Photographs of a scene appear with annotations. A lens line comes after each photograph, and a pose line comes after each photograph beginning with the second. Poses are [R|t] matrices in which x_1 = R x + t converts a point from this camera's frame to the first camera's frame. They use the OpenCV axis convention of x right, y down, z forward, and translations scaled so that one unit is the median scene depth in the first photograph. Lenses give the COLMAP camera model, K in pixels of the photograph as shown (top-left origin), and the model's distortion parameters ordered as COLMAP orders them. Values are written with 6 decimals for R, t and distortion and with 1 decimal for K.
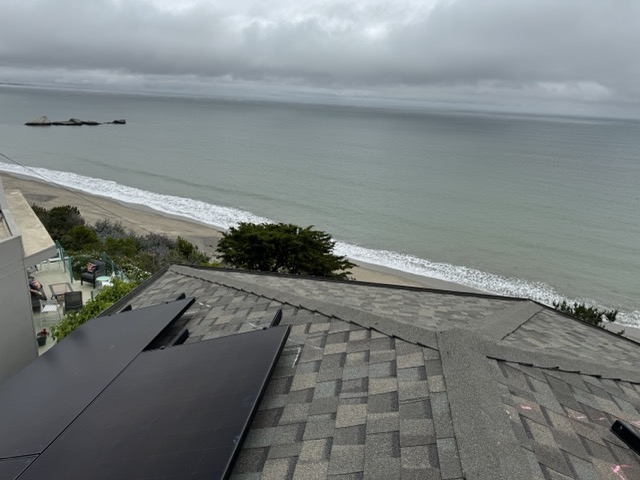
lens RADIAL K [[440.5, 0, 317.8], [0, 440.5, 242.2], [0, 0, 1]] dist [-0.001798, -0.020416]
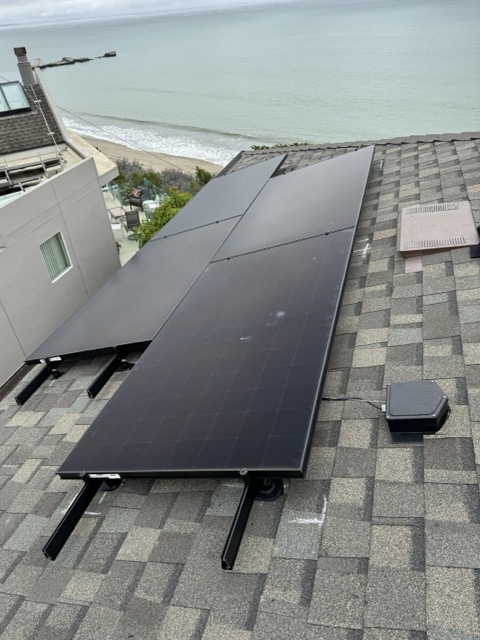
lens RADIAL K [[440.5, 0, 235.6], [0, 440.5, 324.6], [0, 0, 1]] dist [-0.001798, -0.020416]
pose [[0.977764, -0.009997, -0.209470, -0.196960], [0.076842, 0.946471, 0.313510, 0.236497], [0.195123, -0.322635, 0.926193, -0.581167]]
